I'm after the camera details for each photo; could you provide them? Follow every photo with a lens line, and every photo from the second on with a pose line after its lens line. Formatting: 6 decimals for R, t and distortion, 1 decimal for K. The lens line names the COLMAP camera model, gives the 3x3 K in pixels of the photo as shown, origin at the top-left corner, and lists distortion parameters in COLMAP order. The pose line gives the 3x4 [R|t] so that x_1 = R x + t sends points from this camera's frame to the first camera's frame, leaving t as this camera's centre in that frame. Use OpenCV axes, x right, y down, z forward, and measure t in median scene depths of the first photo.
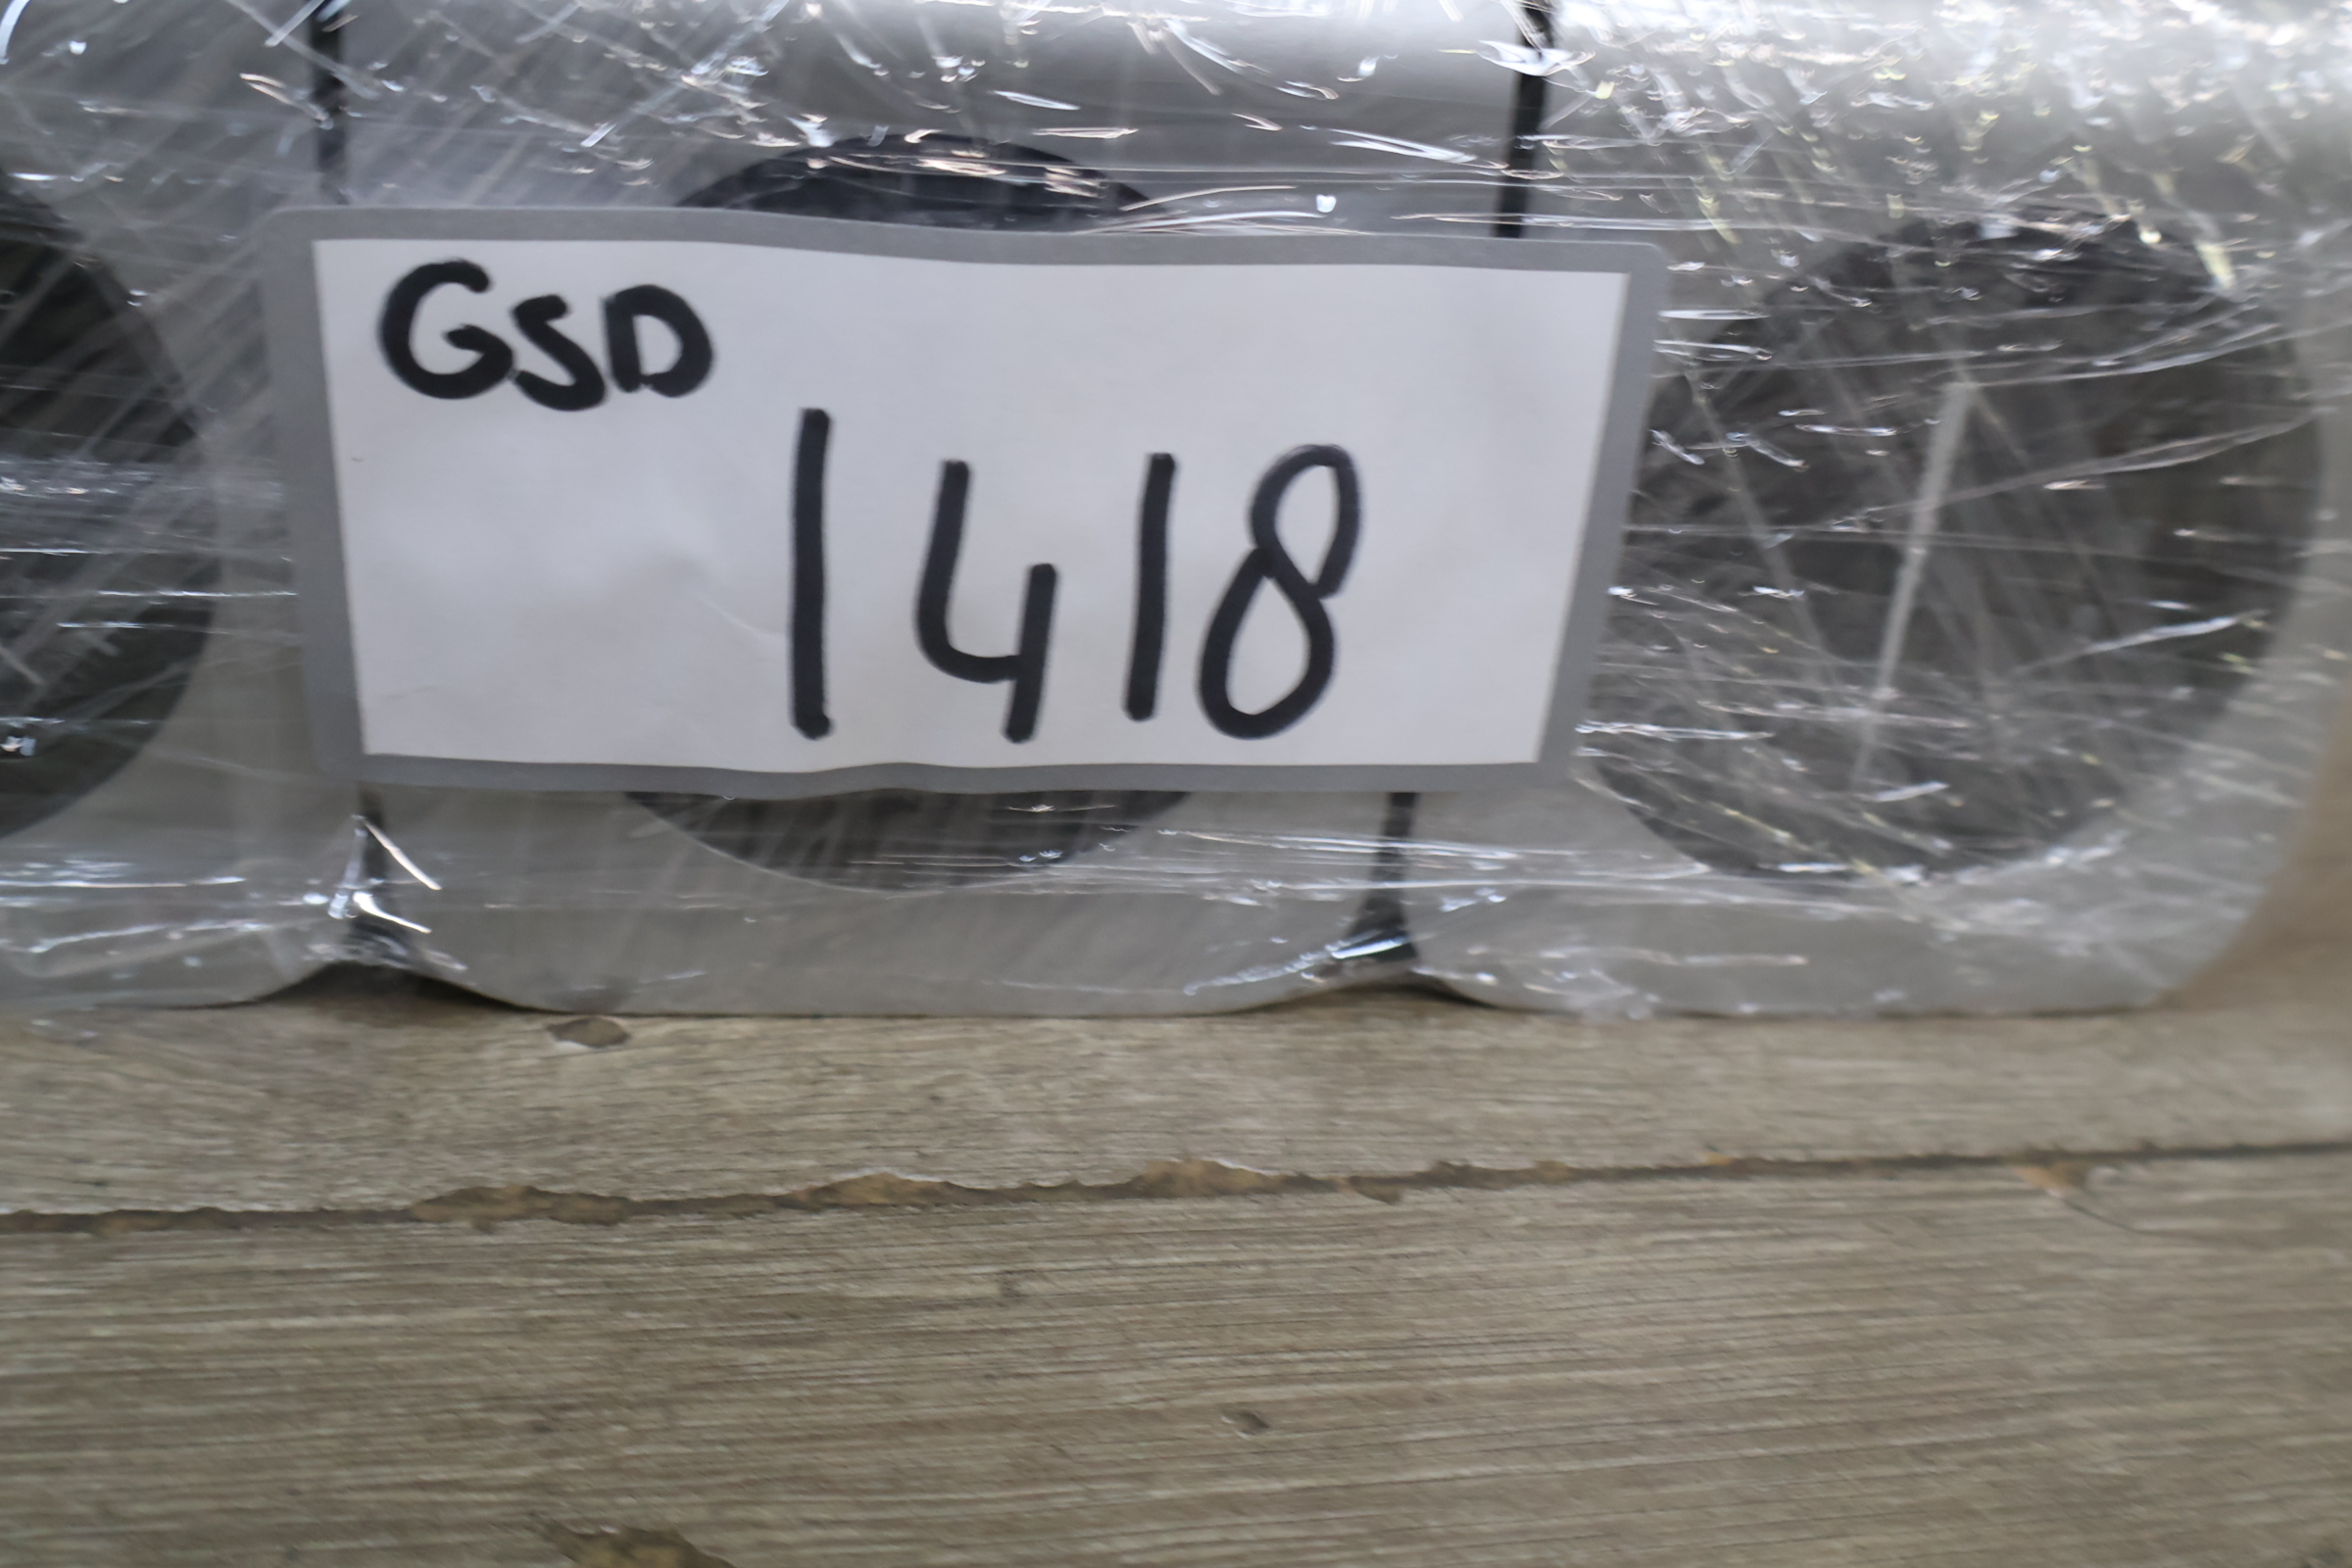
lens RADIAL K [[2554.0, 0, 1176.0], [0, 2554.0, 784.0], [0, 0, 1]] dist [0.009110, -0.002943]
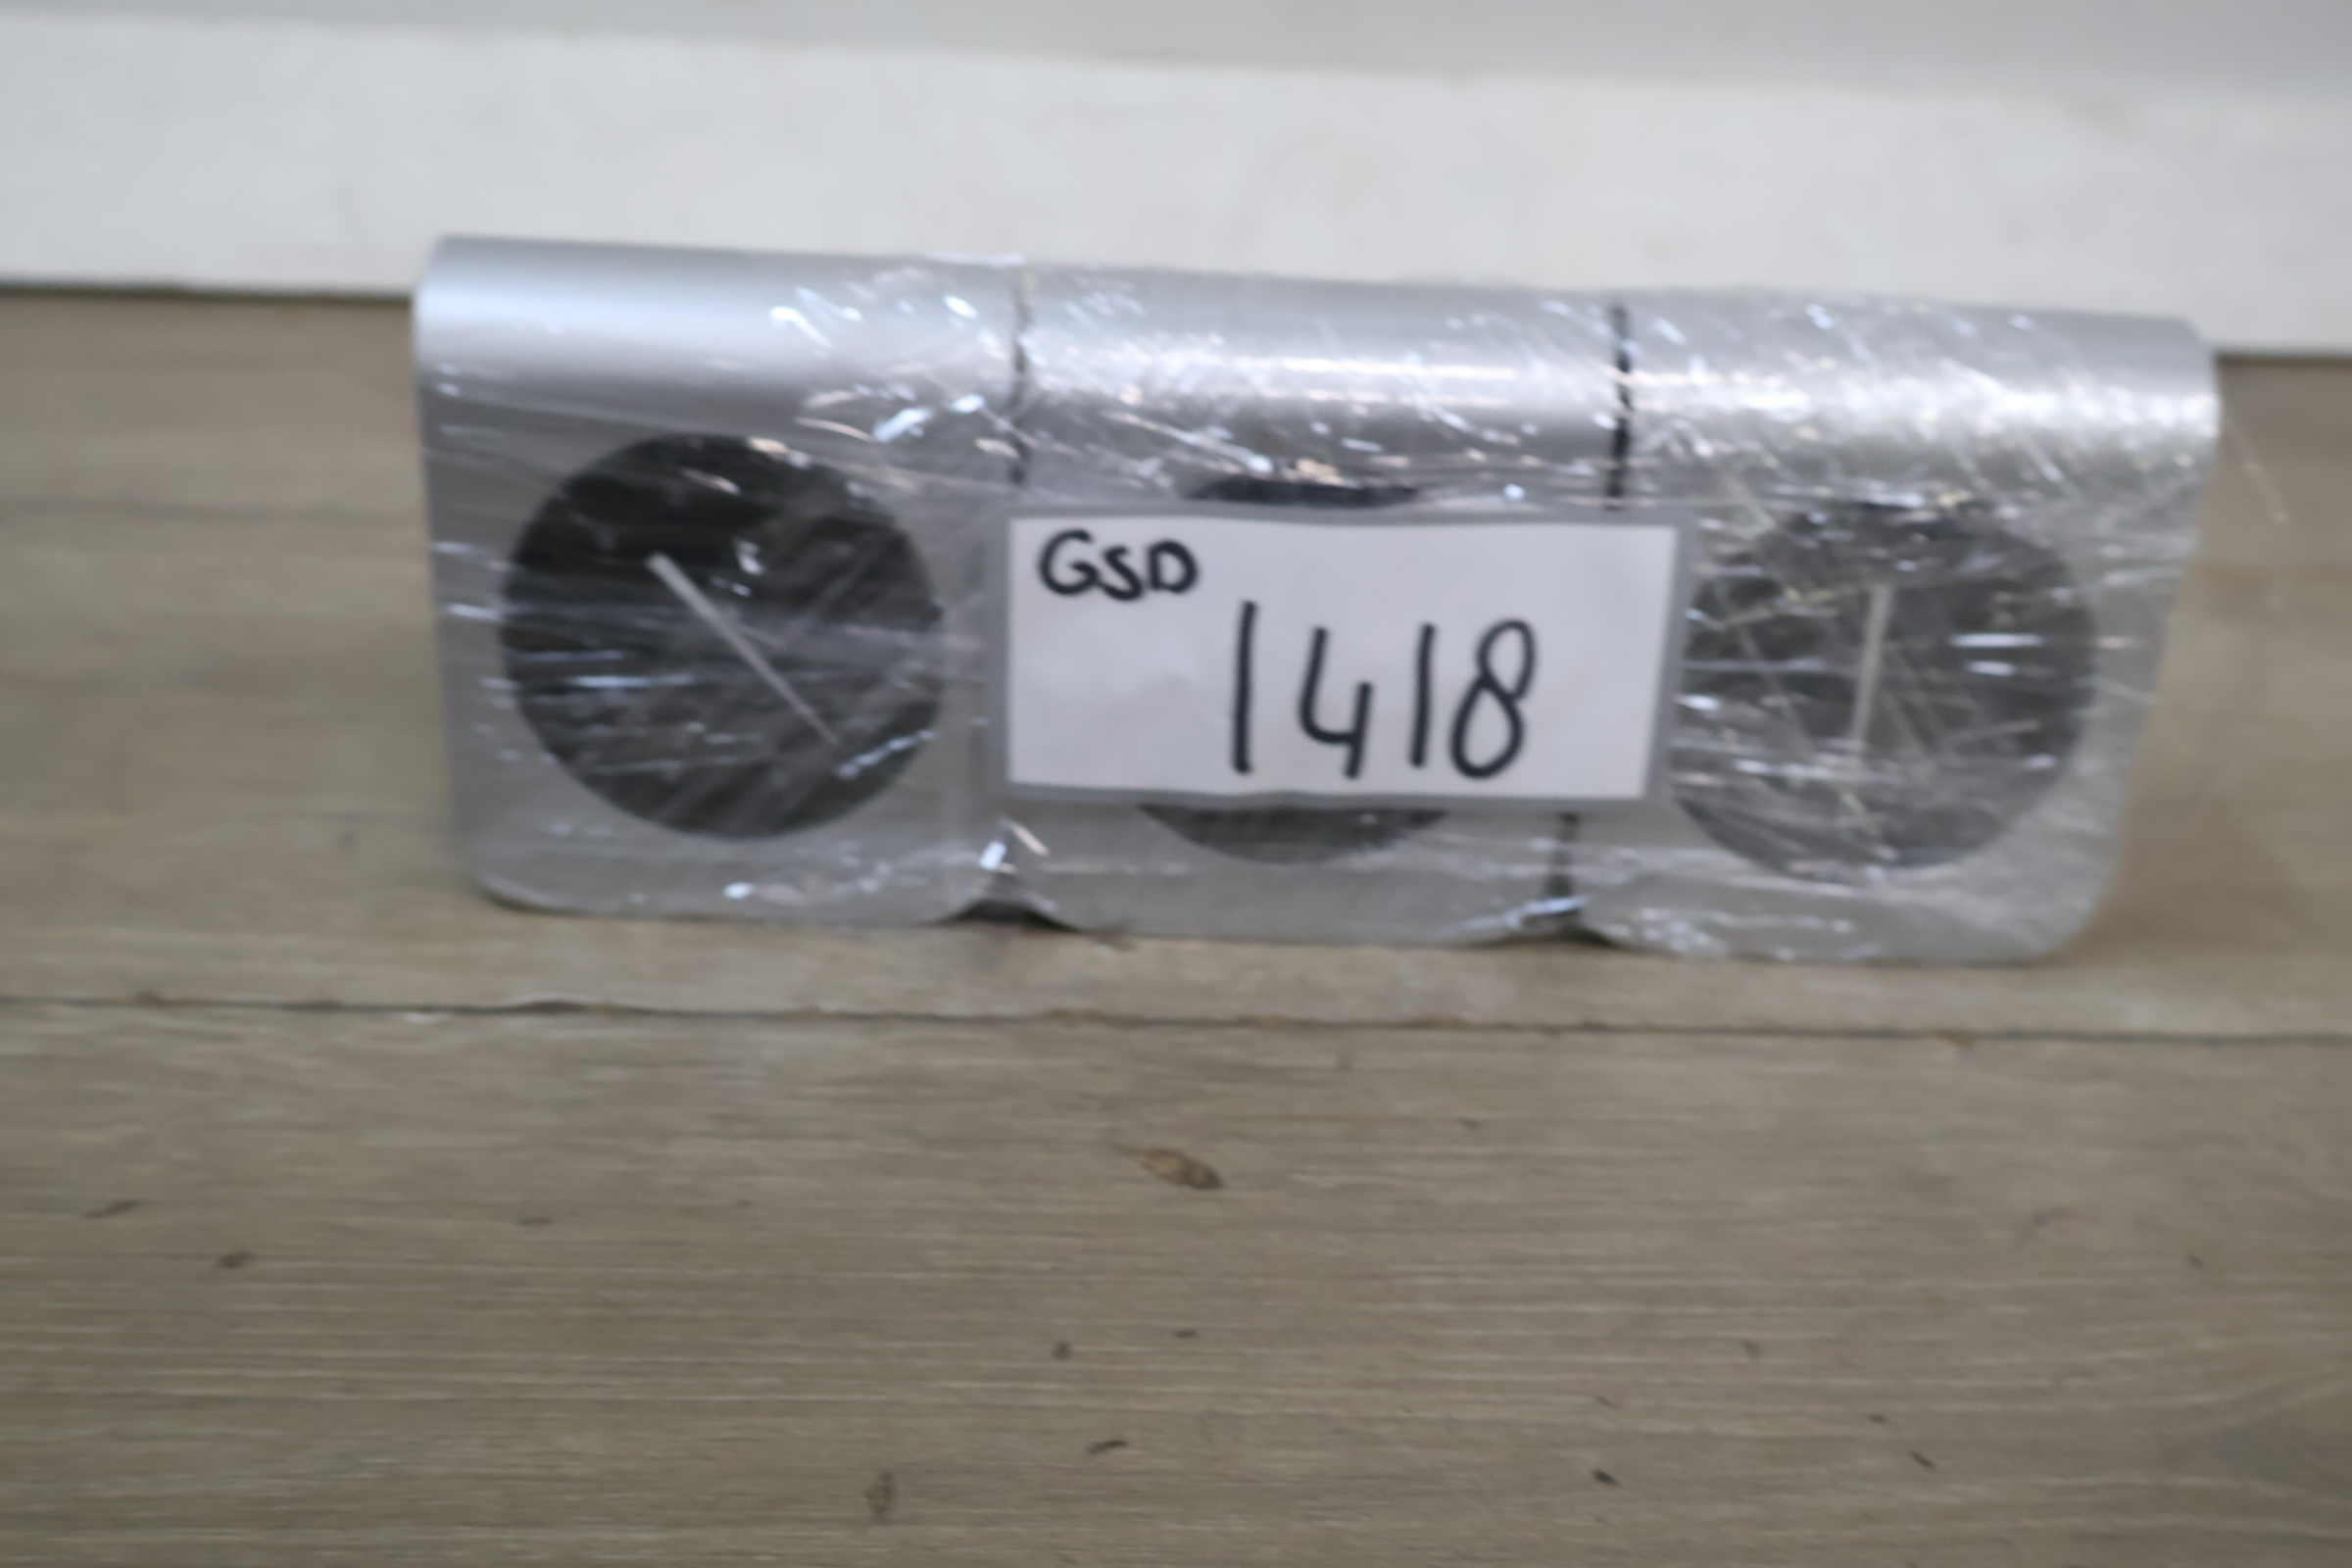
lens RADIAL K [[2554.0, 0, 1176.0], [0, 2554.0, 784.0], [0, 0, 1]] dist [0.009110, -0.002943]
pose [[0.991374, 0.004589, -0.130984, 0.055907], [-0.015736, 0.996325, -0.084200, 0.147666], [0.130117, 0.085535, 0.987802, -0.864221]]
